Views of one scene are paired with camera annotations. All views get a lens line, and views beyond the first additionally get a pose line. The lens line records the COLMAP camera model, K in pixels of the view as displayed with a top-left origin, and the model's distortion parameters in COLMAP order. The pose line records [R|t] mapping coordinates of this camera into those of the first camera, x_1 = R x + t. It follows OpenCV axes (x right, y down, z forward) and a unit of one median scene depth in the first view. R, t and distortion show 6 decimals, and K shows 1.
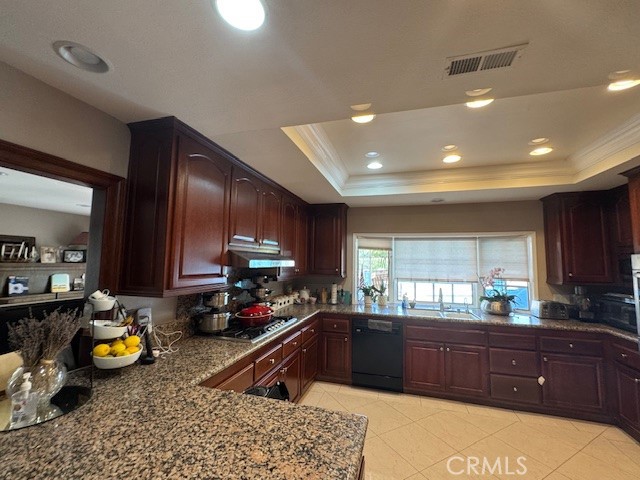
lens RADIAL K [[273.7, 0, 319.5], [0, 273.7, 237.9], [0, 0, 1]] dist [-0.001060, 0.001053]
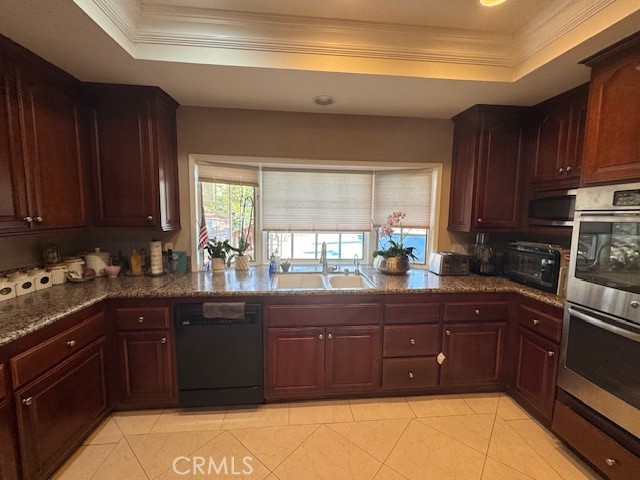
lens RADIAL K [[273.7, 0, 323.4], [0, 273.7, 236.1], [0, 0, 1]] dist [-0.001060, 0.001053]
pose [[0.926965, -0.036127, 0.373404, 0.218447], [-0.031199, 0.984480, 0.172700, 0.060844], [-0.373848, -0.171737, 0.911452, 0.446825]]
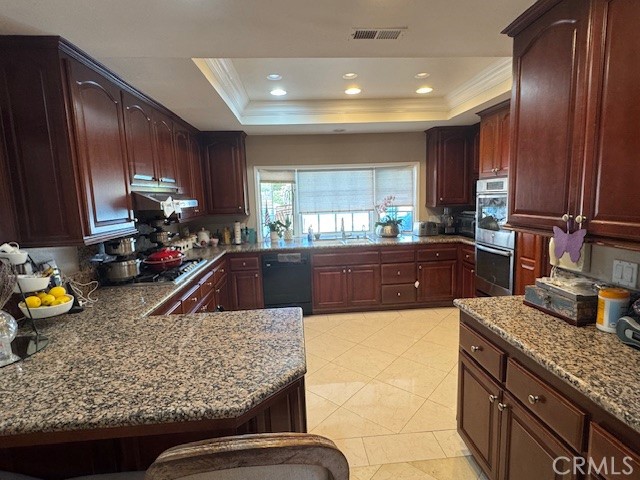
lens RADIAL K [[337.1, 0, 321.4], [0, 337.1, 242.4], [0, 0, 1]] dist [0.000389, 0.001063]
pose [[0.932615, -0.099626, 0.346848, -0.106377], [0.019795, 0.973813, 0.226486, -0.022412], [-0.360329, -0.204359, 0.910165, -0.194662]]
